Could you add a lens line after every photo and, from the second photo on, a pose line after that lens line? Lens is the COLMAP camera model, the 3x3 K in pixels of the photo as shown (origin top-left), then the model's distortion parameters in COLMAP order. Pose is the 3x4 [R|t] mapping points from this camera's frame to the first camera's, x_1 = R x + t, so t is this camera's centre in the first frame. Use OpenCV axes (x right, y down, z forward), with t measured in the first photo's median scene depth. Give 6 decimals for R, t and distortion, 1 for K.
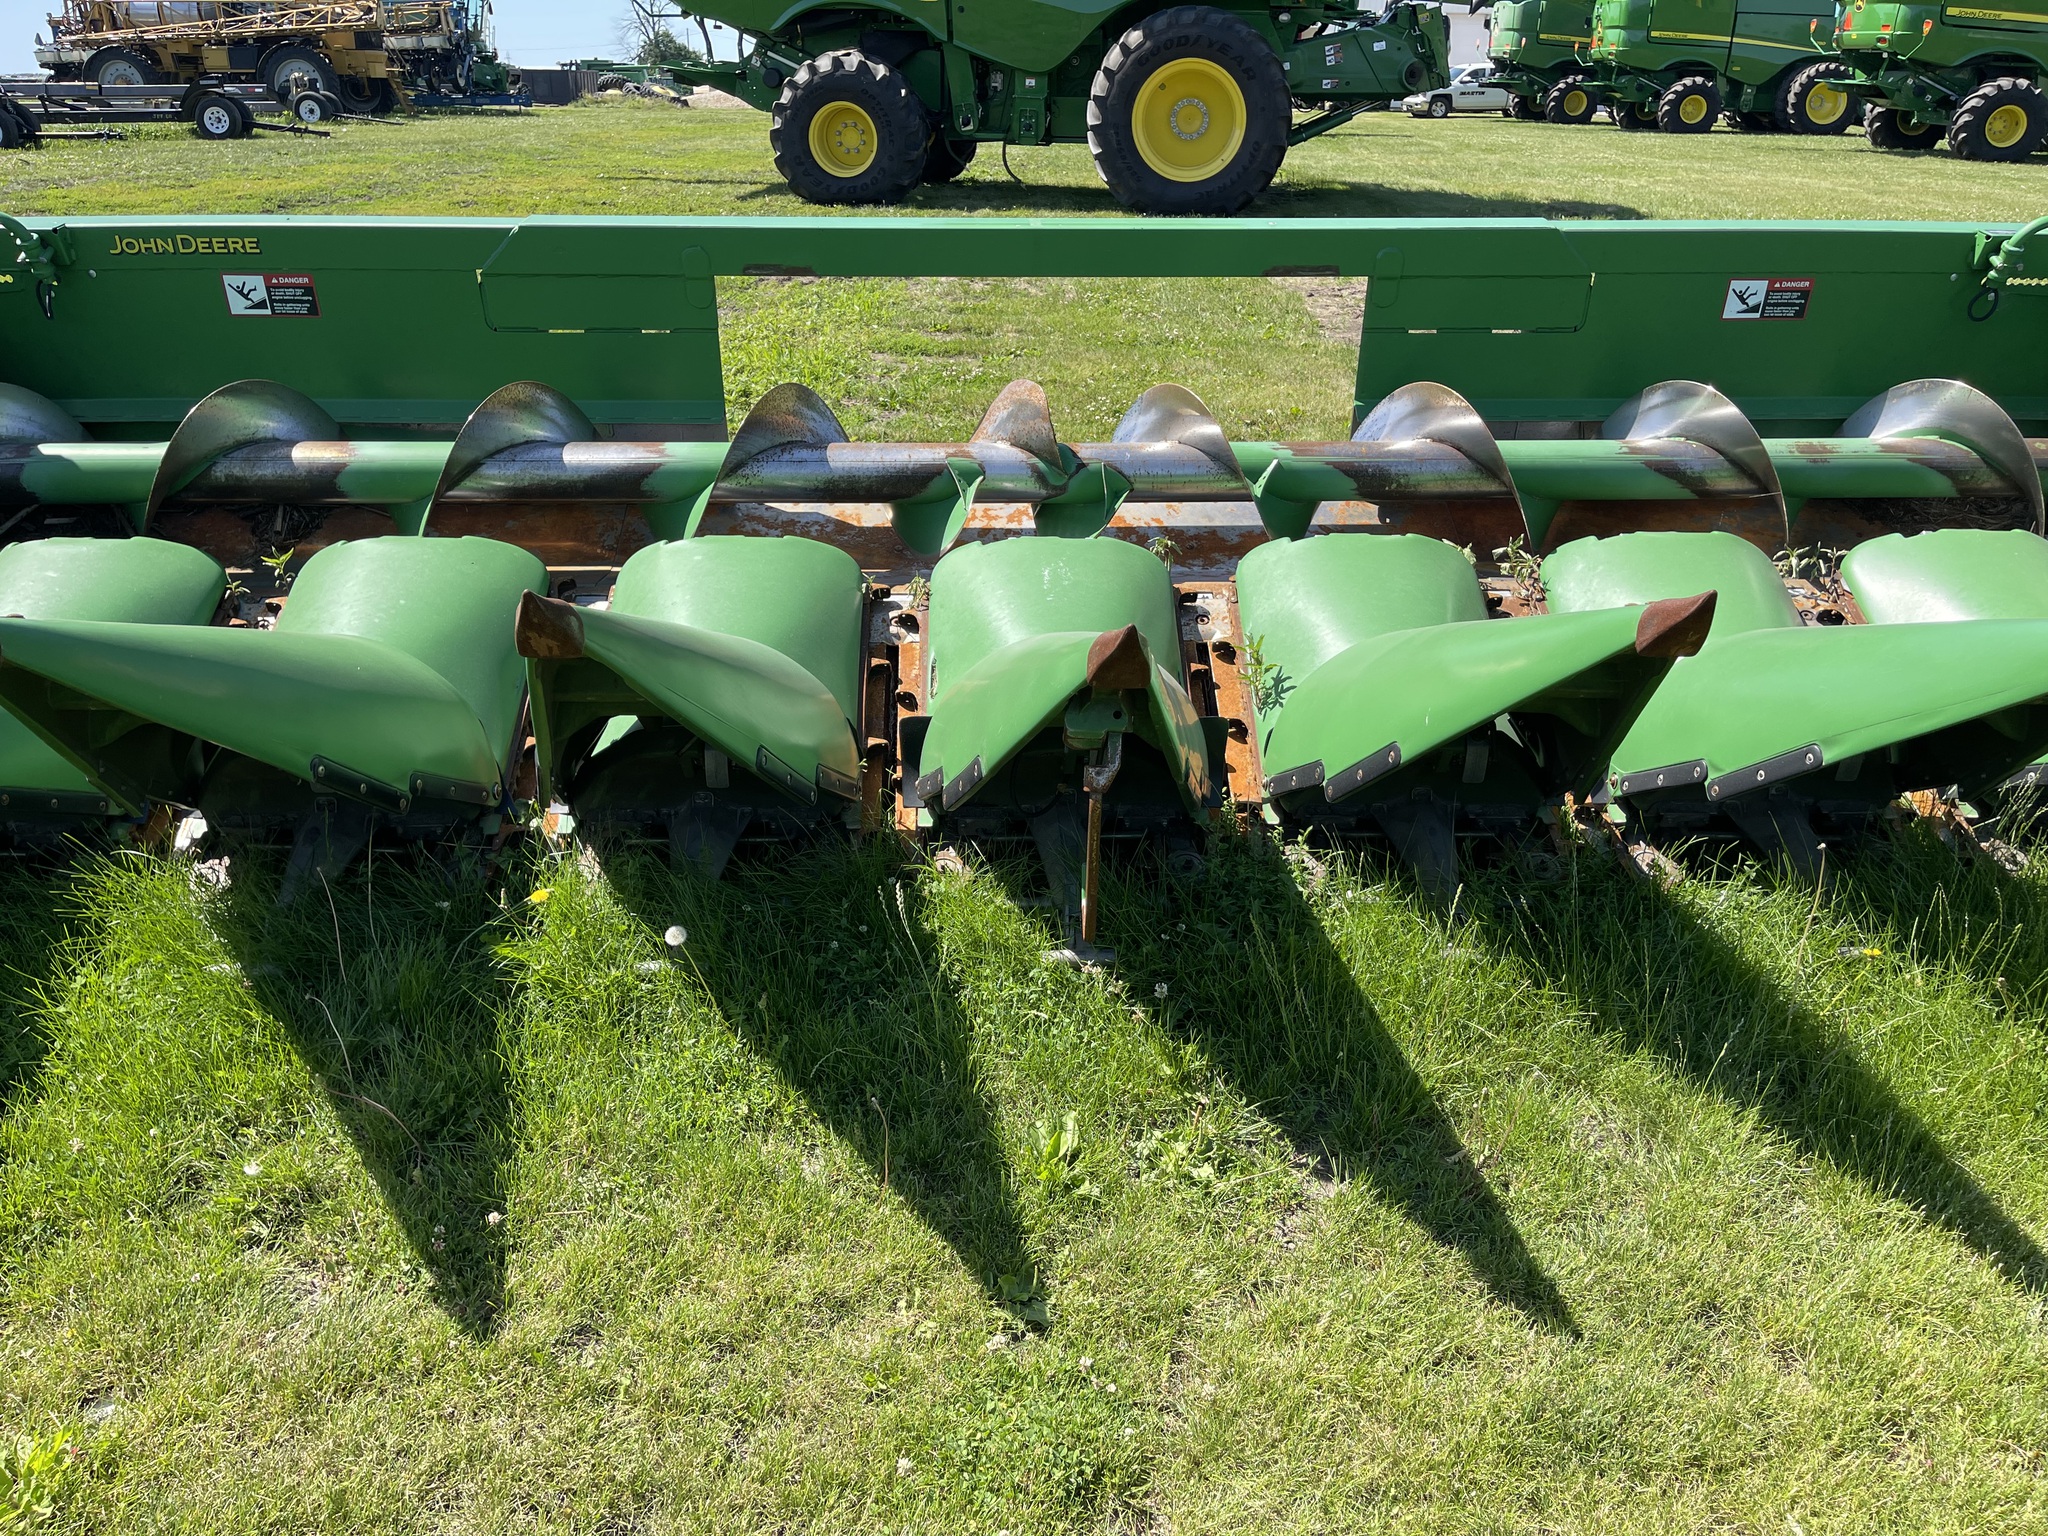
lens RADIAL K [[1558.3, 0, 1041.1], [0, 1558.3, 782.6], [0, 0, 1]] dist [0.066338, -0.090304]
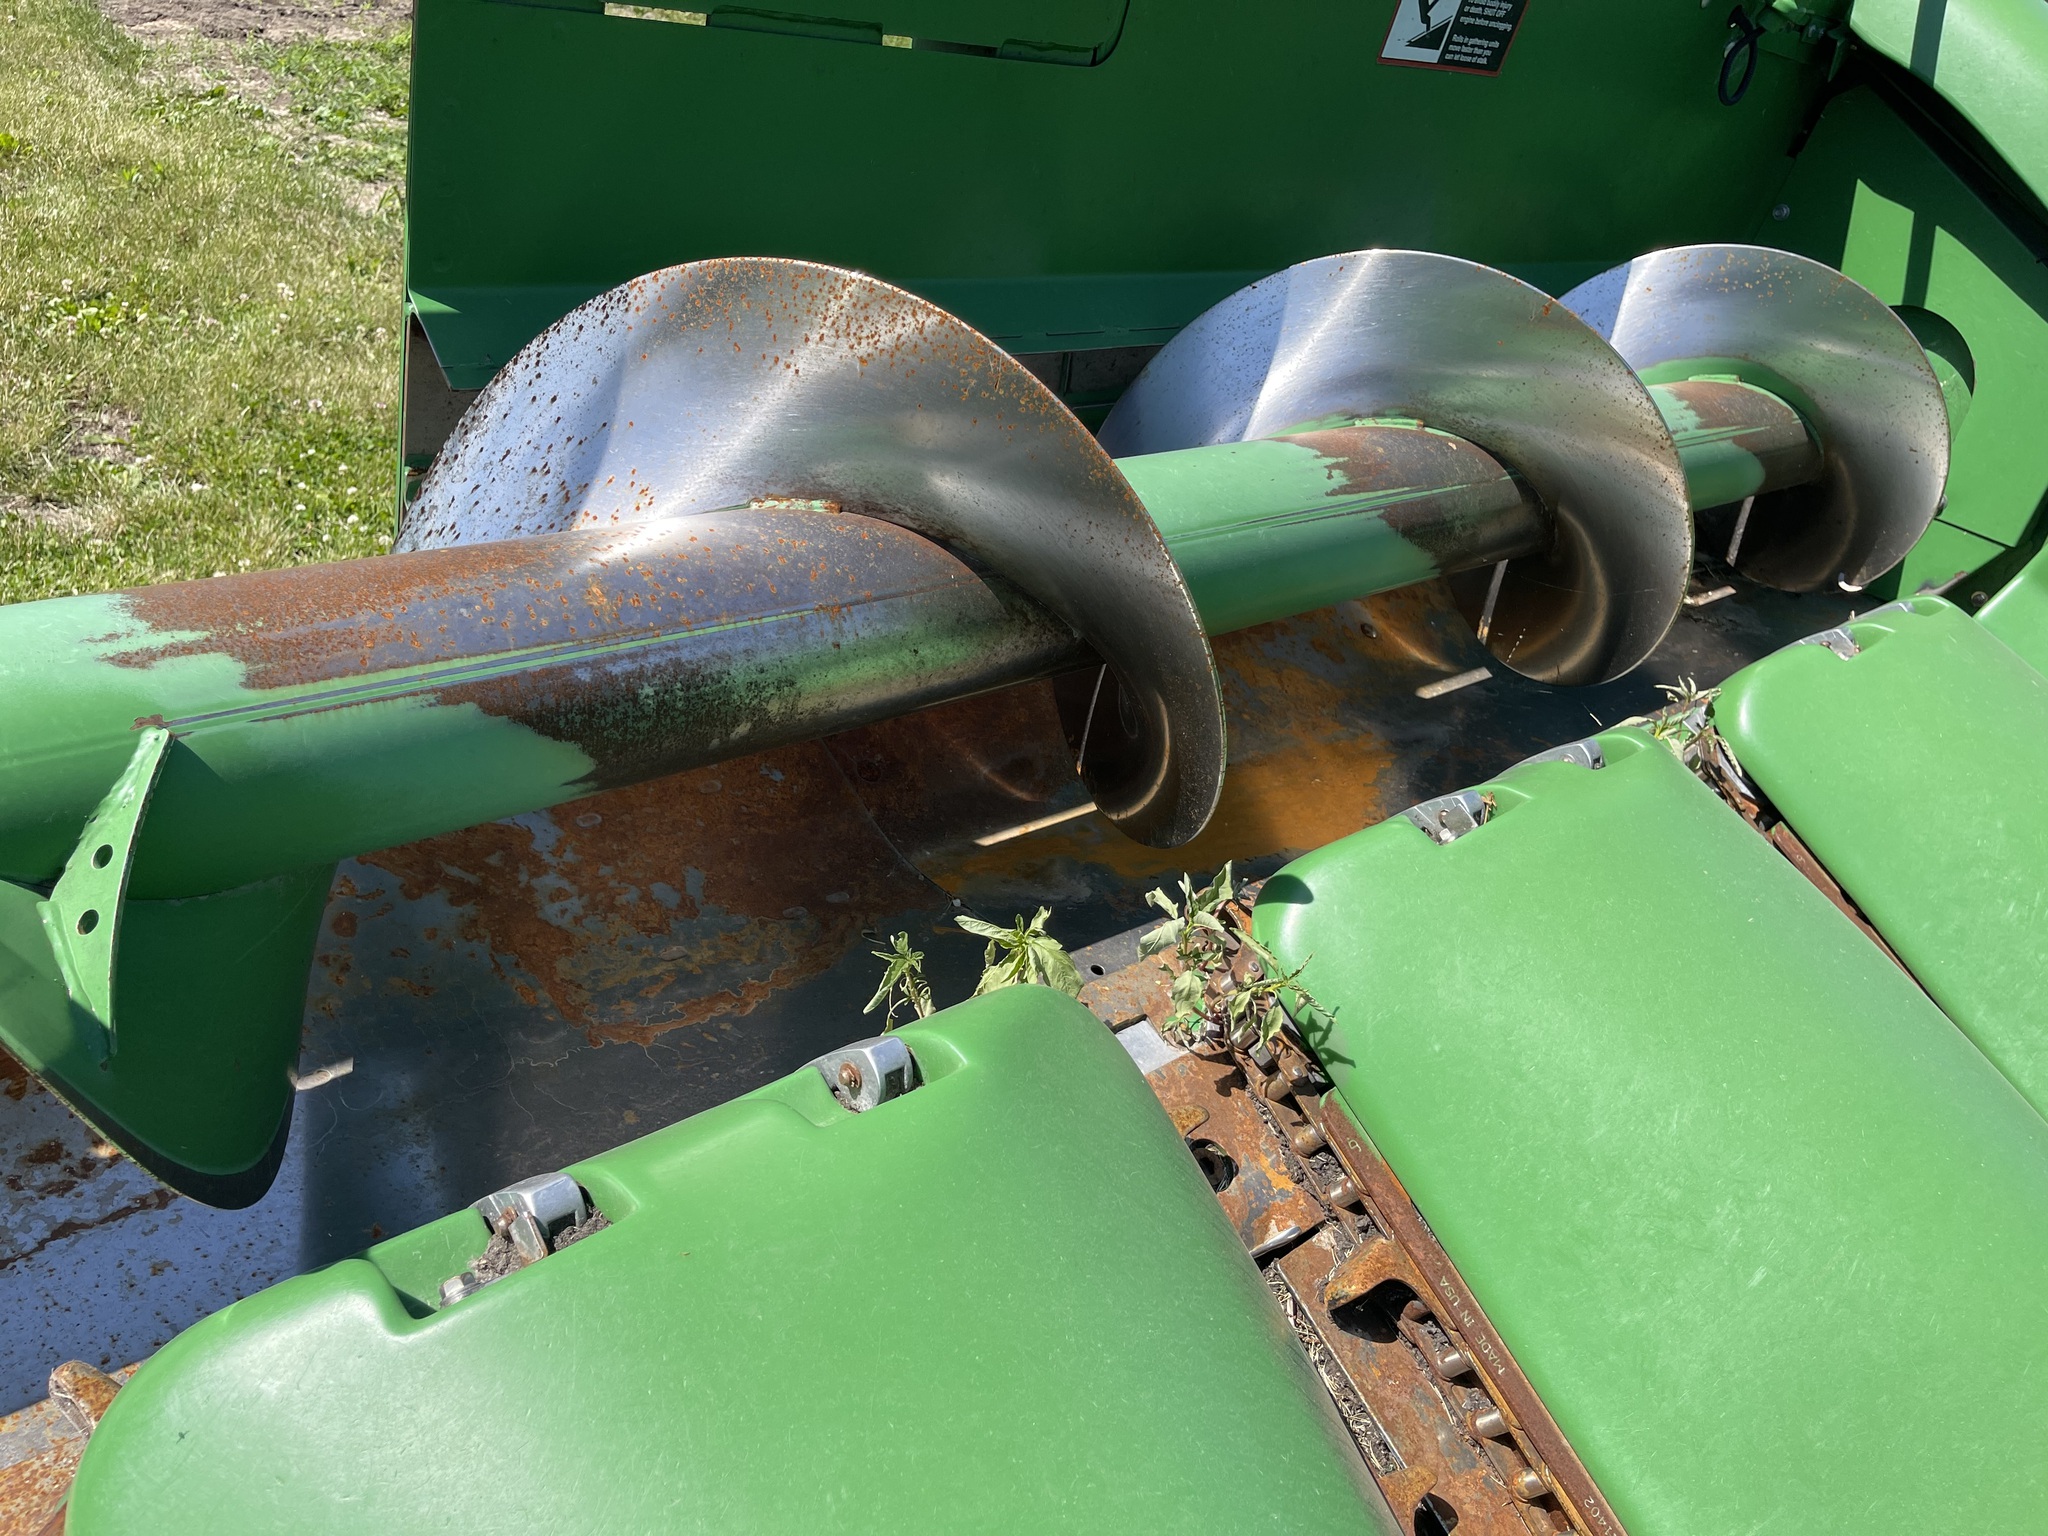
lens RADIAL K [[1558.3, 0, 1041.1], [0, 1558.3, 782.6], [0, 0, 1]] dist [0.066338, -0.090304]
pose [[0.746763, -0.212732, 0.630151, 0.109110], [0.097060, 0.972181, 0.213176, -0.221736], [-0.657970, -0.098029, 0.746636, 0.780861]]
